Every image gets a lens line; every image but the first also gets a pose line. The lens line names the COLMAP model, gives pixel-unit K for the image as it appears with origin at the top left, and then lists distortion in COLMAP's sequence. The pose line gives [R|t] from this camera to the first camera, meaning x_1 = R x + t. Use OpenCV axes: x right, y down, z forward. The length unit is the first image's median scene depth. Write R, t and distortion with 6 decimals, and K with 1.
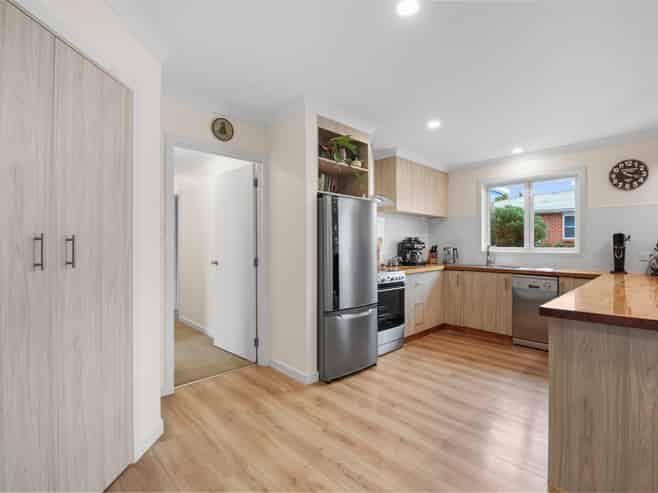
lens RADIAL K [[324.4, 0, 330.3], [0, 324.4, 243.0], [0, 0, 1]] dist [-0.003618, -0.003660]
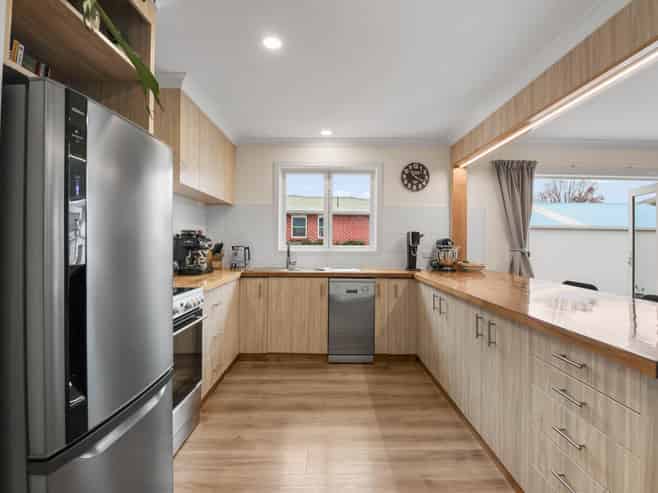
lens RADIAL K [[324.4, 0, 332.7], [0, 324.4, 237.1], [0, 0, 1]] dist [-0.003618, -0.003660]
pose [[0.684368, 0.015735, 0.728967, -0.032057], [-0.006711, 0.999861, -0.015283, 0.003965], [-0.729106, 0.005567, 0.684379, 0.417375]]
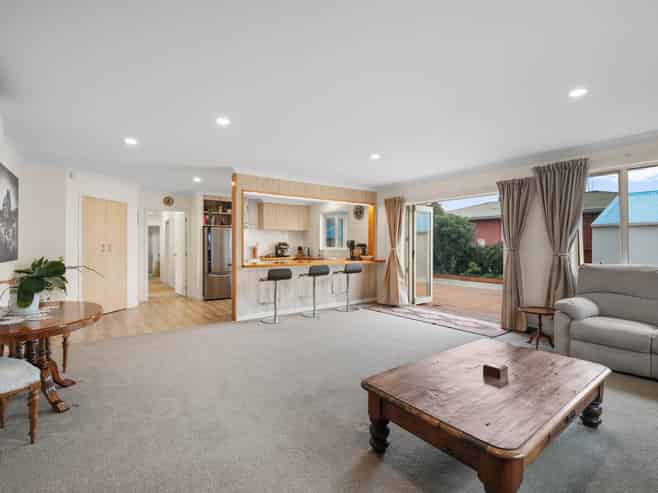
lens RADIAL K [[324.4, 0, 329.5], [0, 324.4, 245.4], [0, 0, 1]] dist [-0.003618, -0.003660]
pose [[0.991444, -0.004037, -0.130469, 0.906287], [0.004295, 0.999989, 0.001693, -0.000704], [0.130461, -0.002239, 0.991451, -0.983188]]
